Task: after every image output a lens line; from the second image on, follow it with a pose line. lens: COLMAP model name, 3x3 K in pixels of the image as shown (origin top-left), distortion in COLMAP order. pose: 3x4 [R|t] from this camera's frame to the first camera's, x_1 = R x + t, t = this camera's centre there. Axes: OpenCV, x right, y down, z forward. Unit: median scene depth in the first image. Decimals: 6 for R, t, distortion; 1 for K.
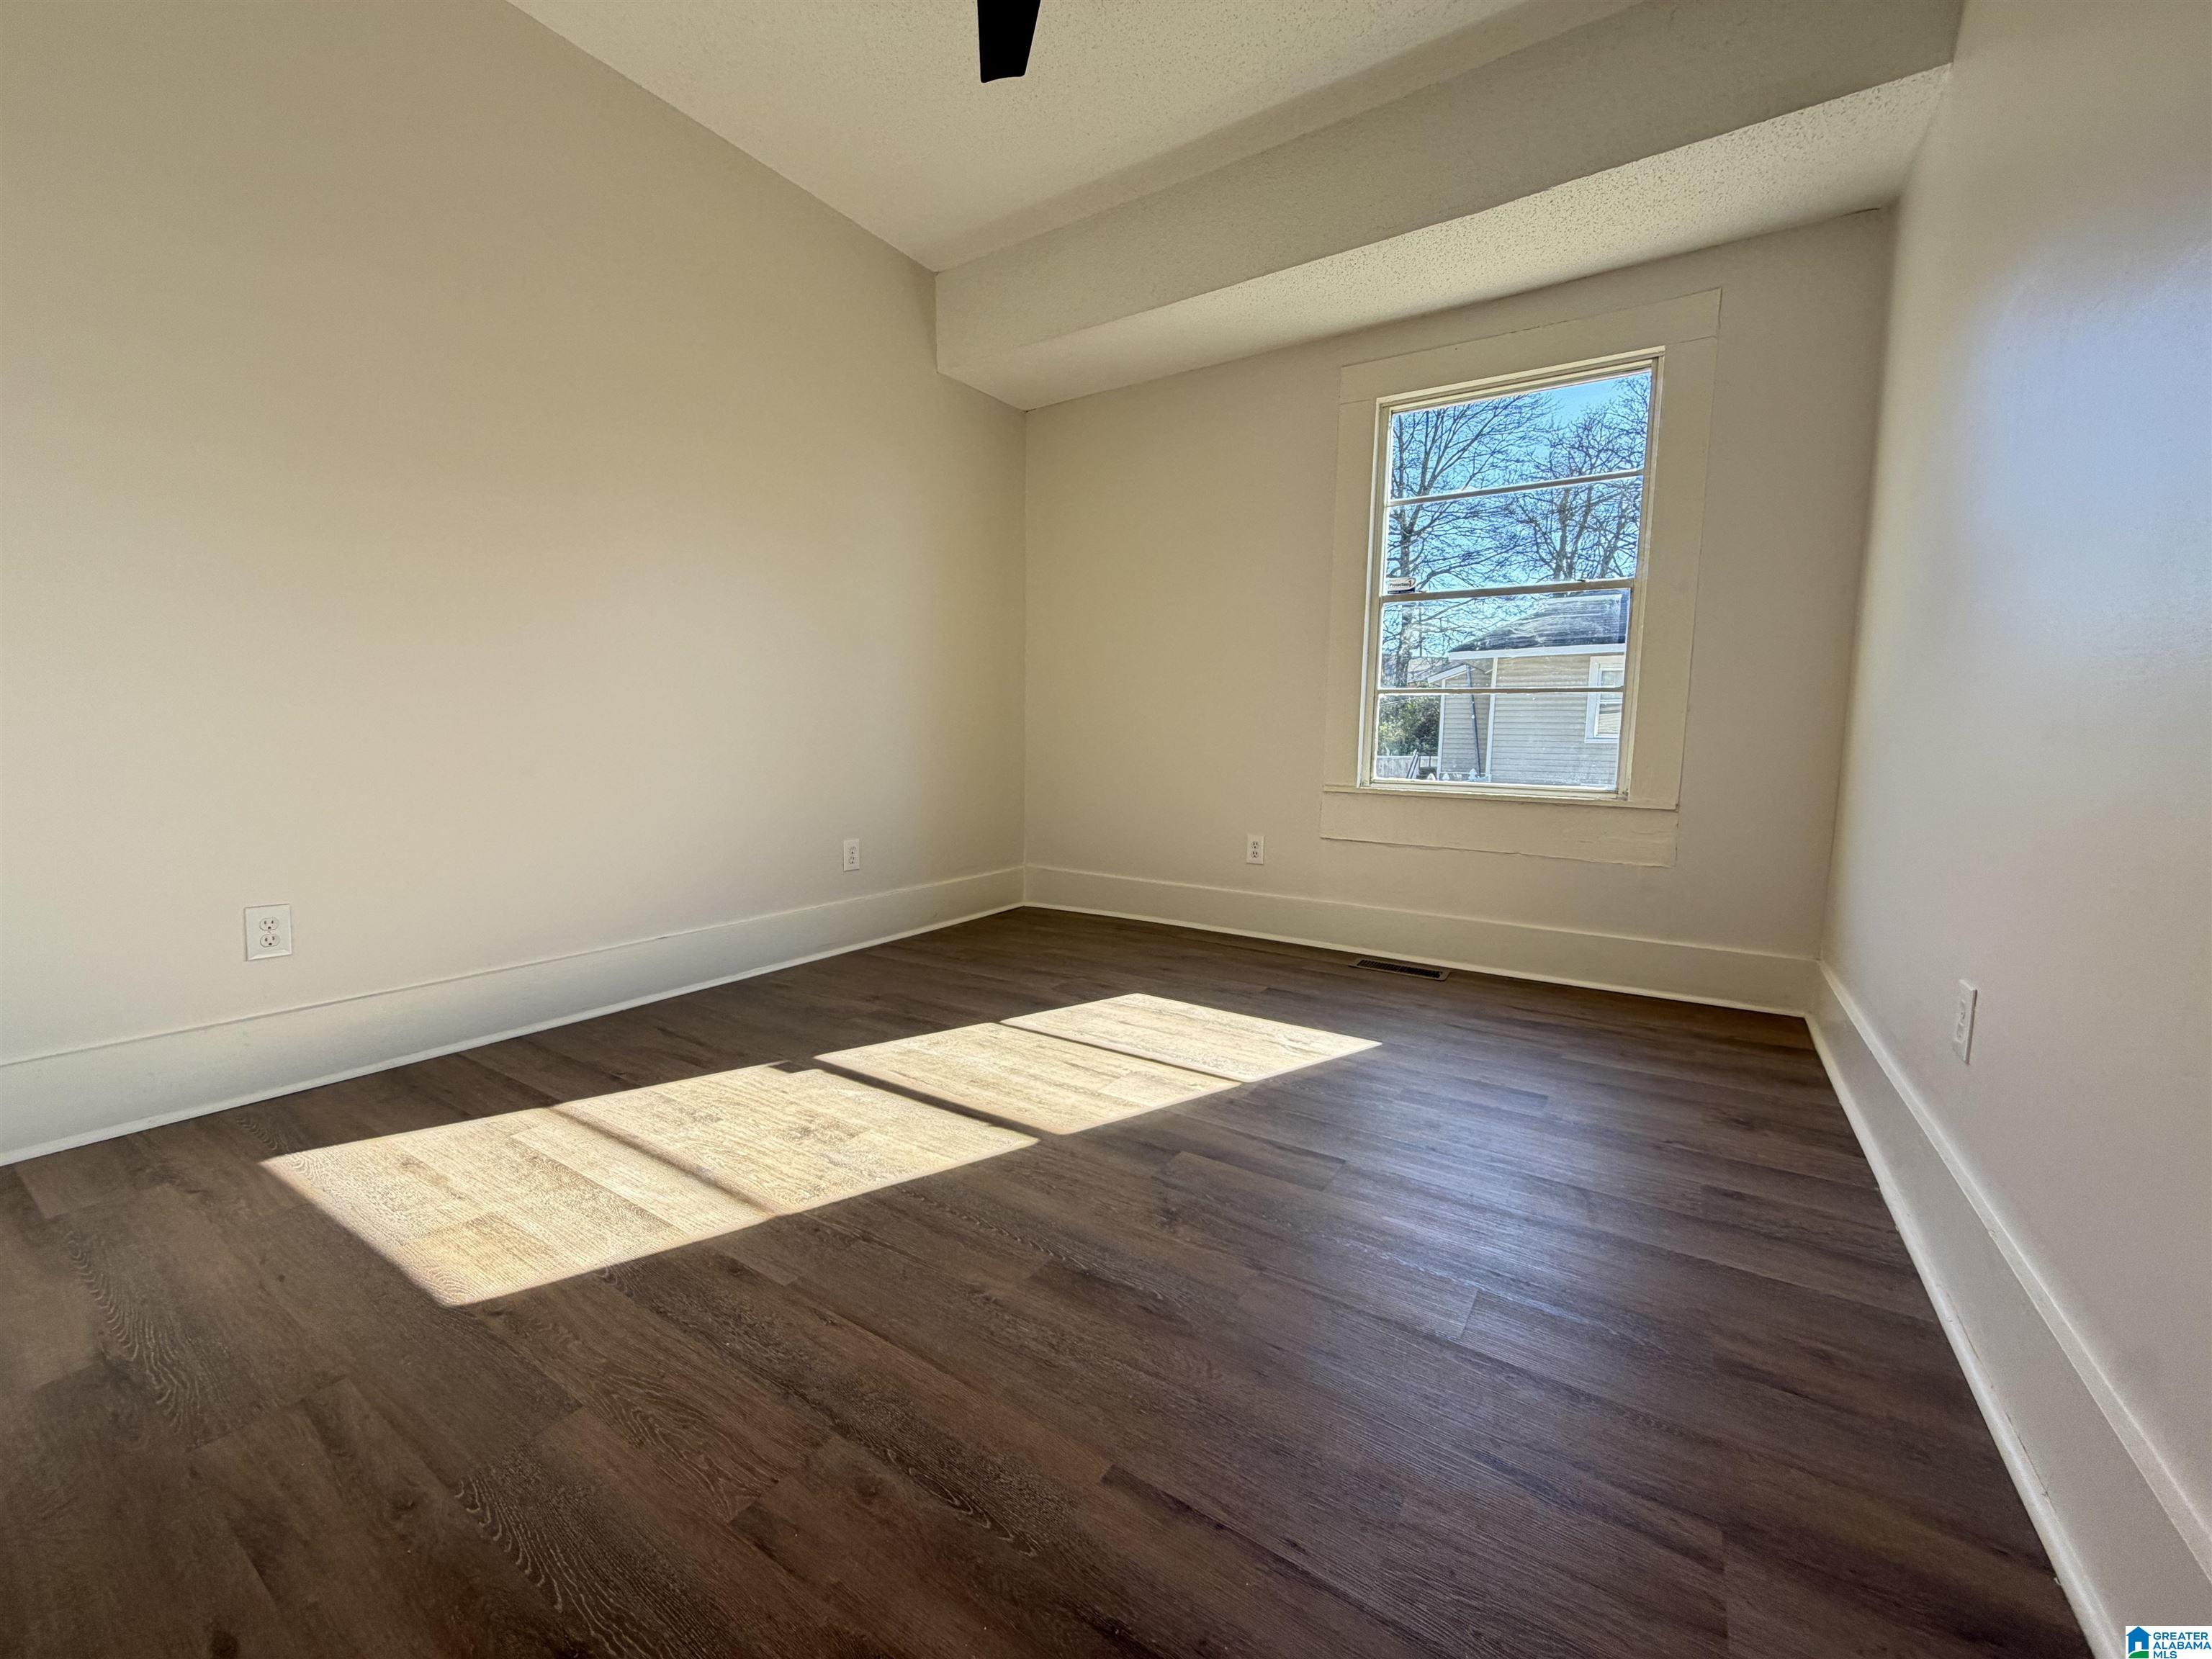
lens RADIAL K [[879.1, 0, 1098.5], [0, 879.1, 830.1], [0, 0, 1]] dist [-0.000131, 0.000302]
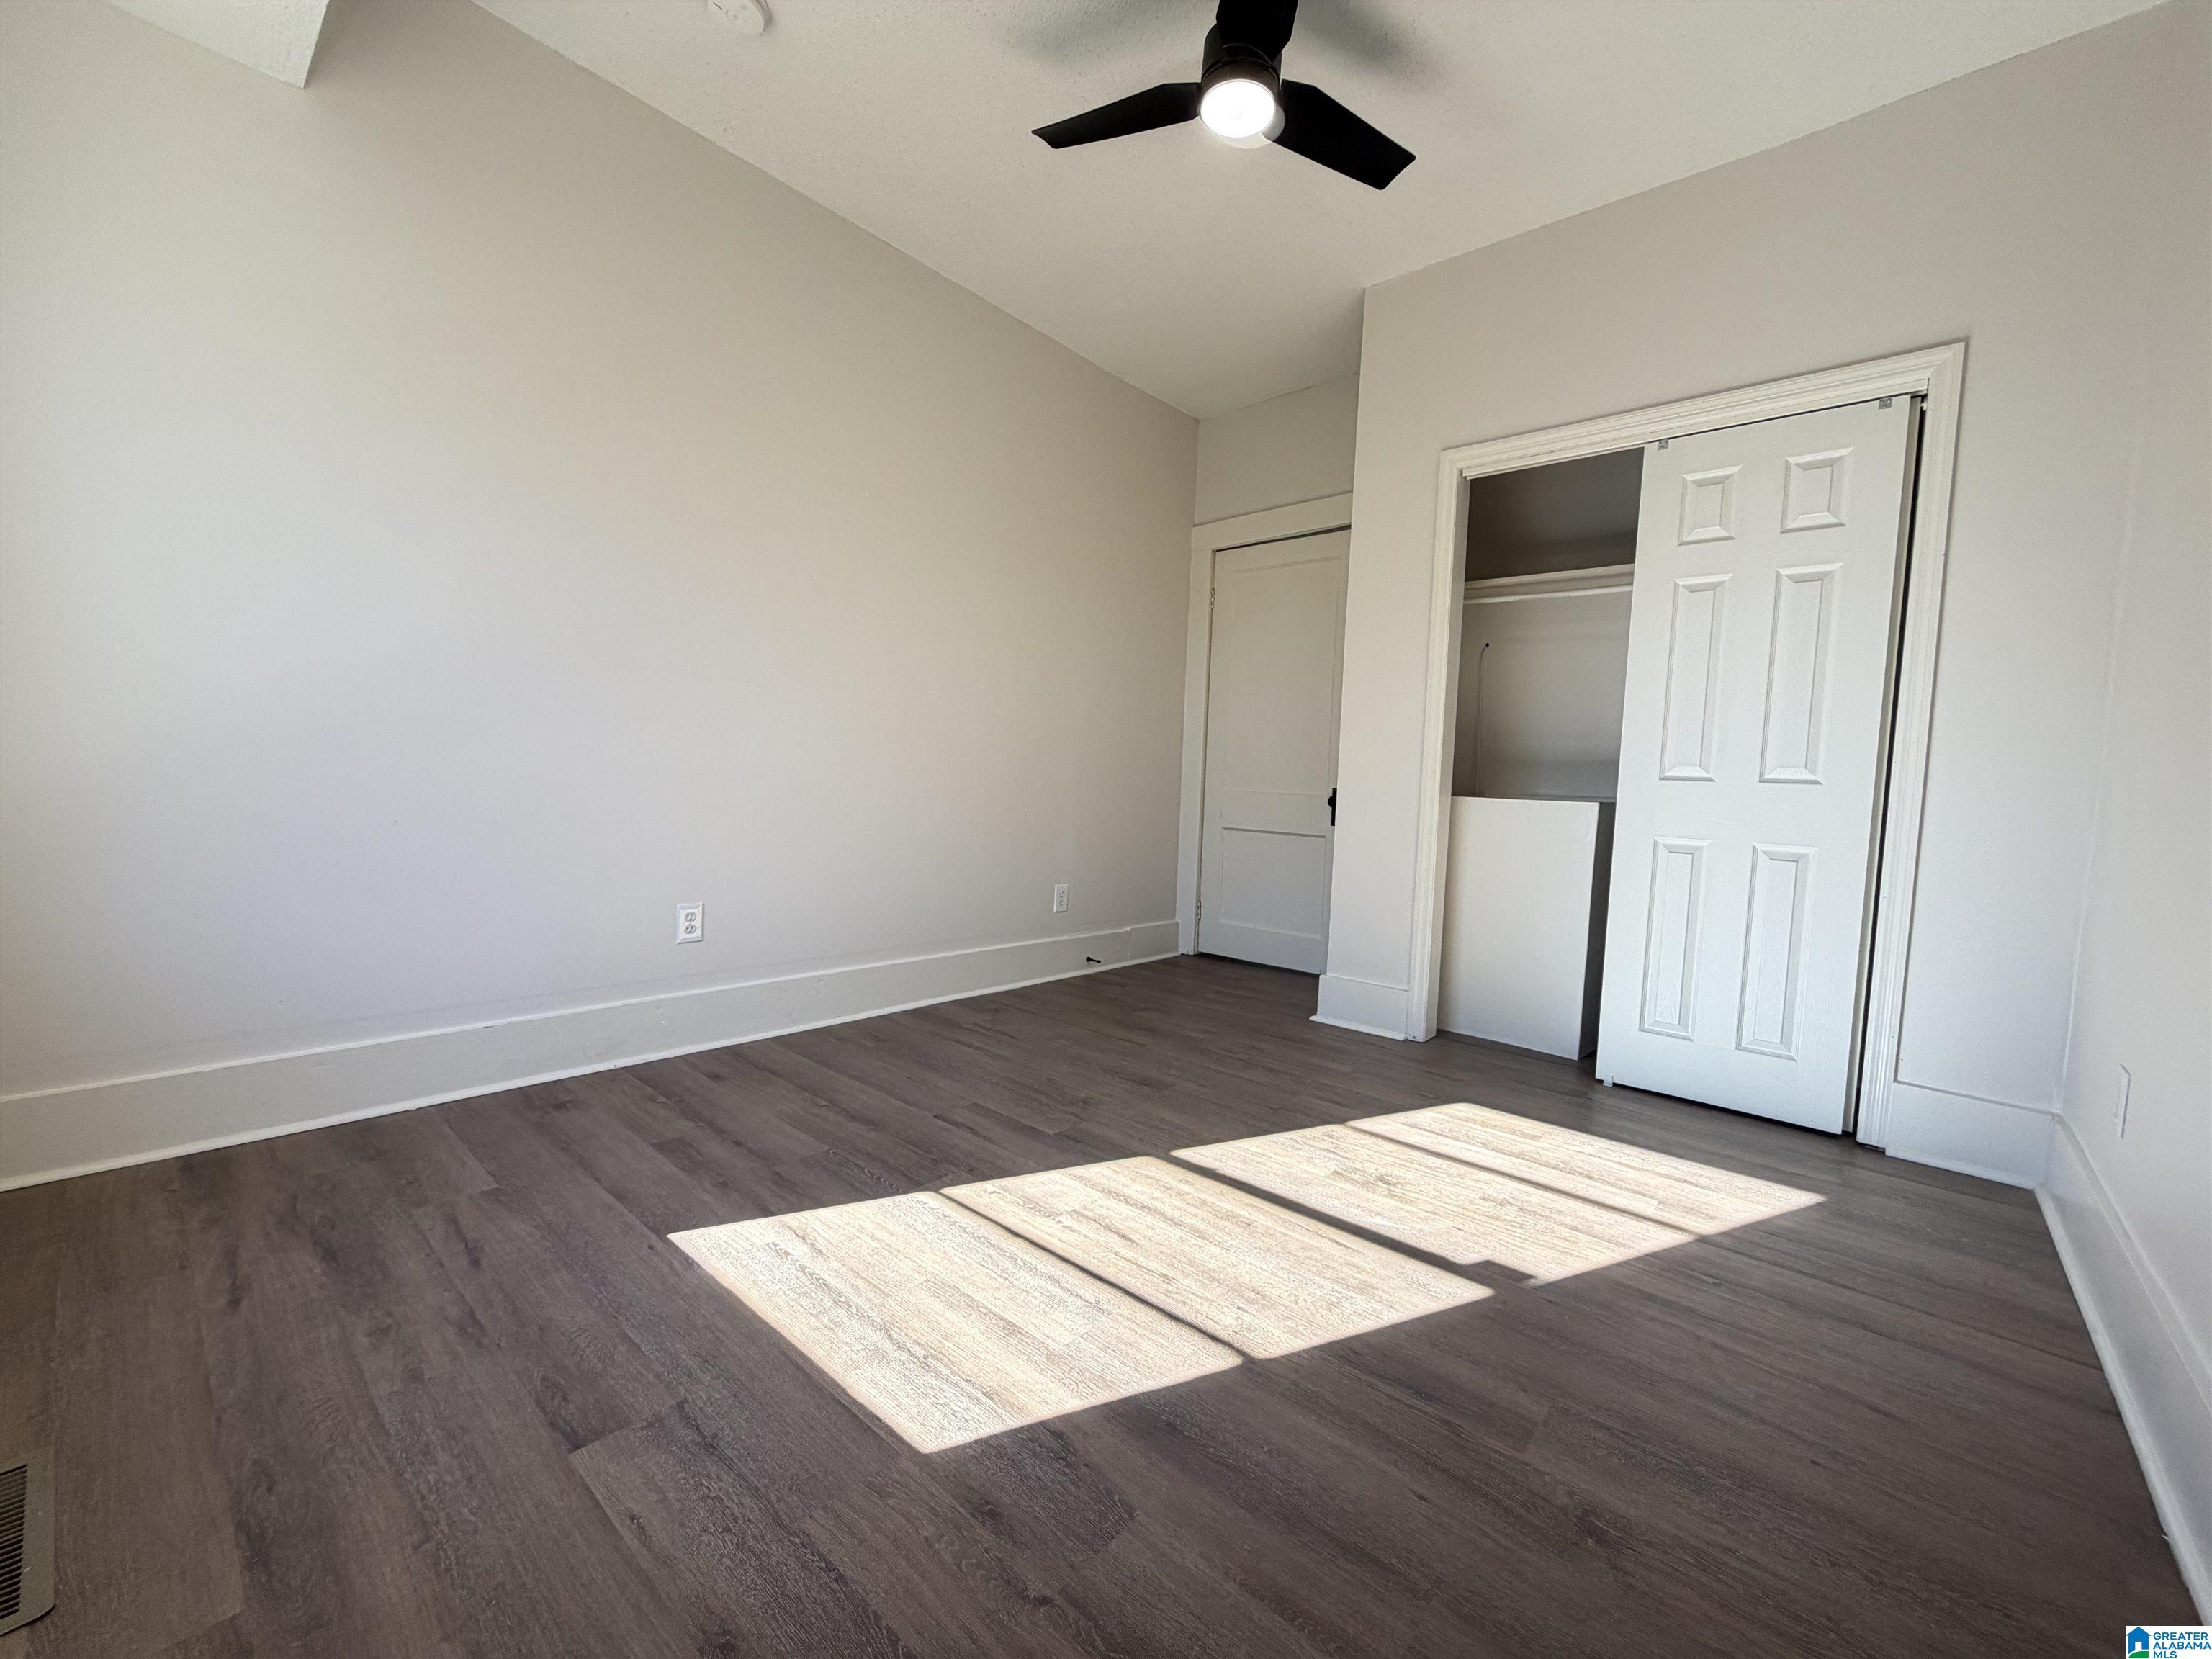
lens RADIAL K [[879.1, 0, 1098.5], [0, 879.1, 830.1], [0, 0, 1]] dist [-0.000131, 0.000302]
pose [[-0.988100, -0.058770, 0.142141, -0.102340], [-0.034337, 0.985087, 0.168598, -0.227269], [-0.149930, 0.161711, -0.975382, 1.832715]]
